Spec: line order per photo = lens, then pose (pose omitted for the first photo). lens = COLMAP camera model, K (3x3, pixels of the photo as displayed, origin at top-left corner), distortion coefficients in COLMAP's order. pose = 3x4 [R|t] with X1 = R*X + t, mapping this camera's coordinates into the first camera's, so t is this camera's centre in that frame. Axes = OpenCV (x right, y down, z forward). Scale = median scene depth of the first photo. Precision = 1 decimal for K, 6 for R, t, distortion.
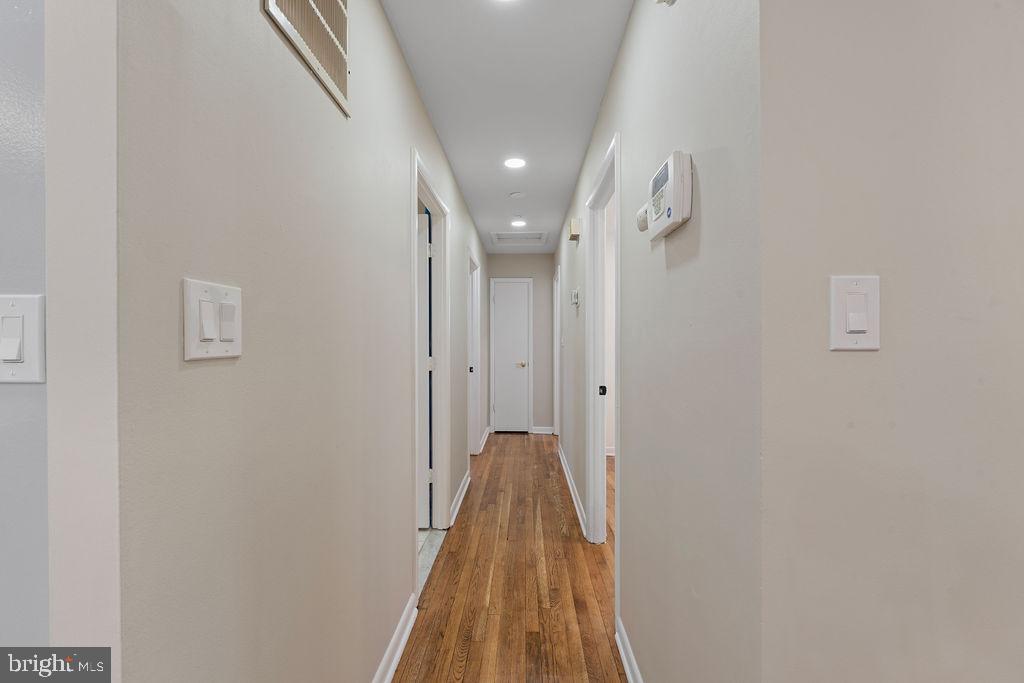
lens RADIAL K [[420.0, 0, 512.9], [0, 420.0, 342.8], [0, 0, 1]] dist [-0.003954, -0.000105]
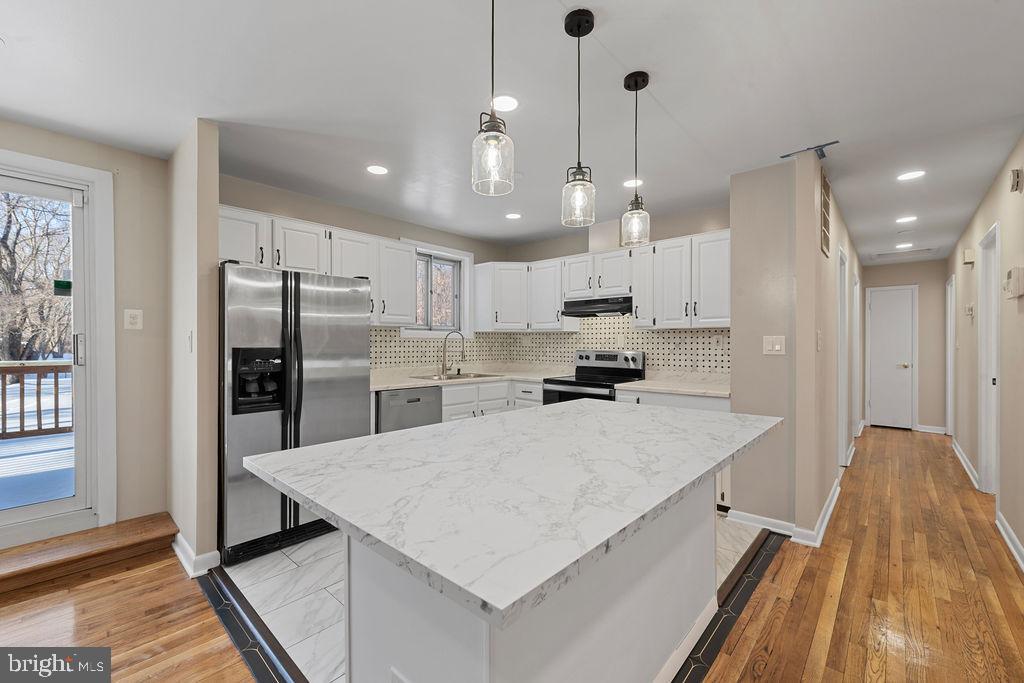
lens RADIAL K [[420.0, 0, 508.7], [0, 420.0, 341.9], [0, 0, 1]] dist [-0.003954, -0.000105]
pose [[0.754193, 0.001002, -0.656652, -0.079639], [-0.003482, 0.999991, -0.002474, -0.005541], [0.656643, 0.004152, 0.754190, -0.954000]]
